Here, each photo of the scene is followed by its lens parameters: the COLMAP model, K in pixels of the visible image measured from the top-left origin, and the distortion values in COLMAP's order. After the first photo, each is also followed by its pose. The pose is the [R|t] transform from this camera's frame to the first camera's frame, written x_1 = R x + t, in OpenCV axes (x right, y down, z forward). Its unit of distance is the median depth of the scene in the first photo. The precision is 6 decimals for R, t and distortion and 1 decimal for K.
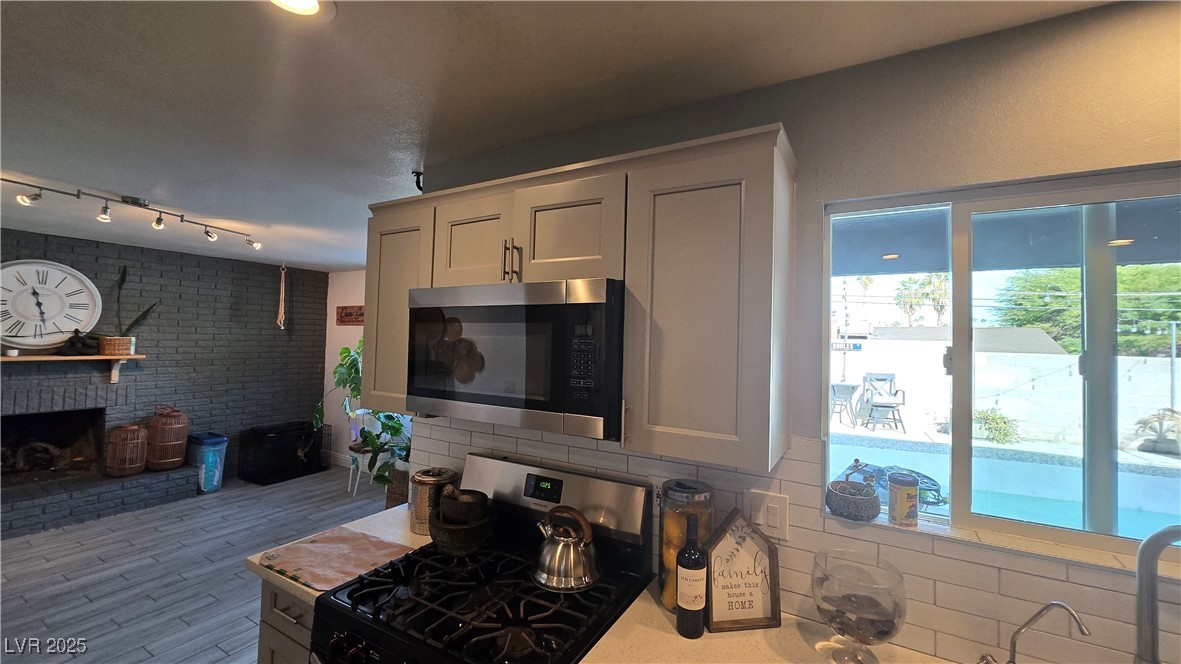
lens RADIAL K [[465.9, 0, 590.1], [0, 465.9, 329.3], [0, 0, 1]] dist [-0.003388, 0.000070]
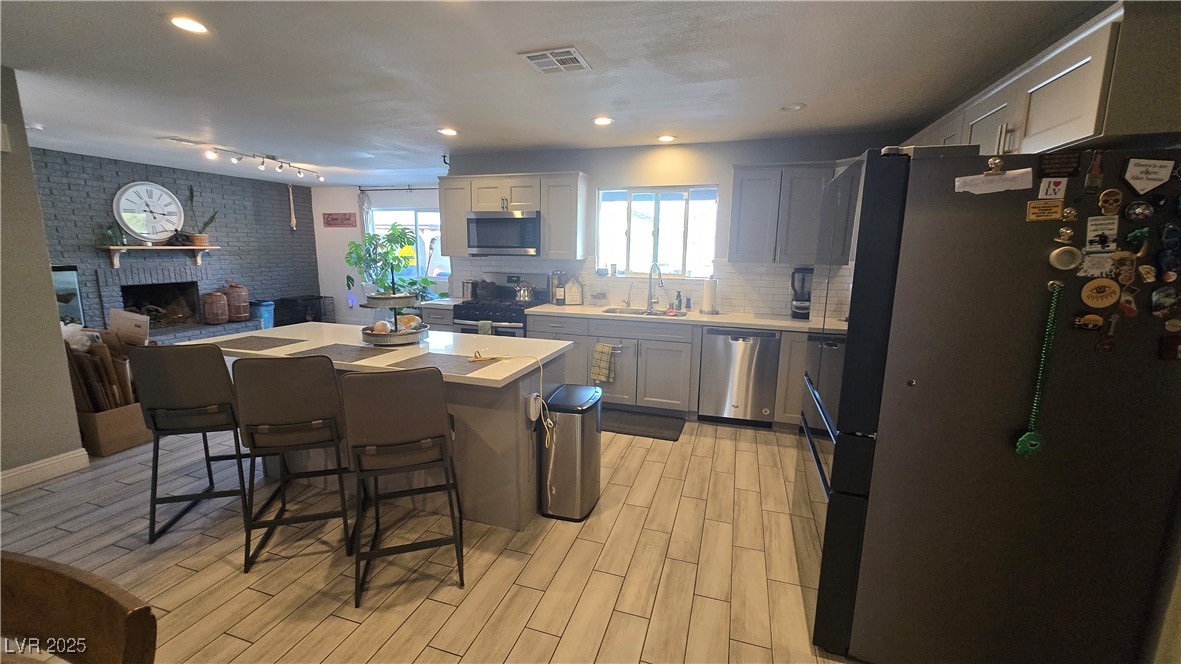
lens RADIAL K [[465.9, 0, 589.4], [0, 465.9, 333.4], [0, 0, 1]] dist [-0.003388, 0.000070]
pose [[0.976565, -0.048055, 0.209788, -0.107344], [0.003415, 0.978090, 0.208153, 0.022200], [-0.215194, -0.202559, 0.955333, -0.817097]]
